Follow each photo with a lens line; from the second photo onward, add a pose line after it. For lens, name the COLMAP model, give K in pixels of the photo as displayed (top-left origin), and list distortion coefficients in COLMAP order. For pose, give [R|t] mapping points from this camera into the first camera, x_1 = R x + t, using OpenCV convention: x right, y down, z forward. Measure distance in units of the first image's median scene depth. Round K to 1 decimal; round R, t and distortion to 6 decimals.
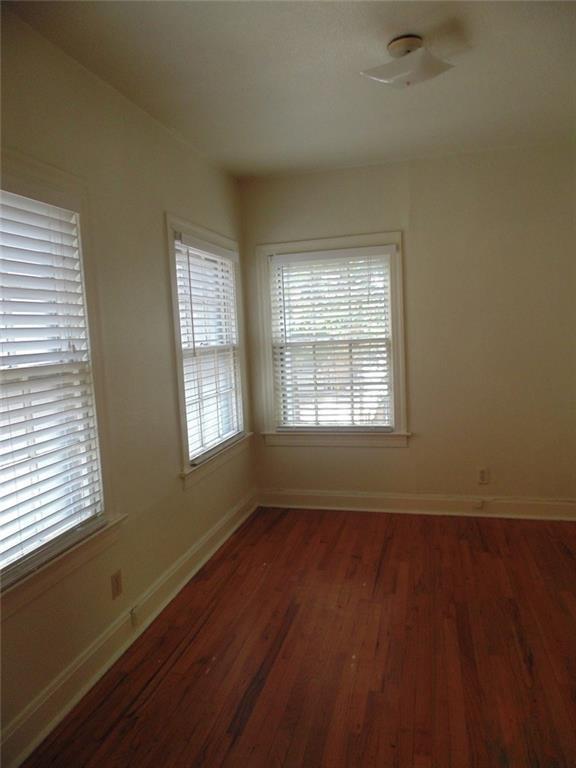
lens RADIAL K [[514.0, 0, 285.8], [0, 514.0, 384.3], [0, 0, 1]] dist [-0.005630, -0.000528]
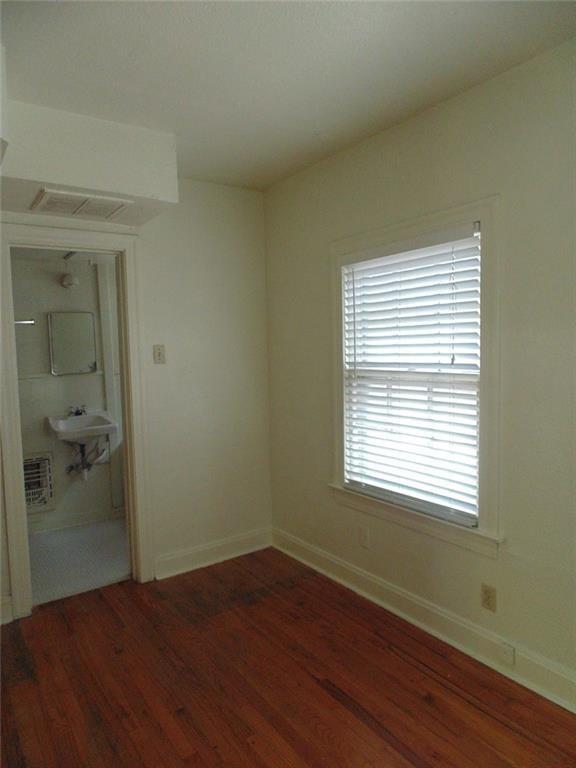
lens RADIAL K [[514.0, 0, 285.8], [0, 514.0, 384.3], [0, 0, 1]] dist [-0.005630, -0.000528]
pose [[-0.648635, 0.125226, -0.750727, 0.681531], [-0.009843, 0.984909, 0.172794, -0.205182], [0.761036, 0.119469, -0.637613, 1.399803]]
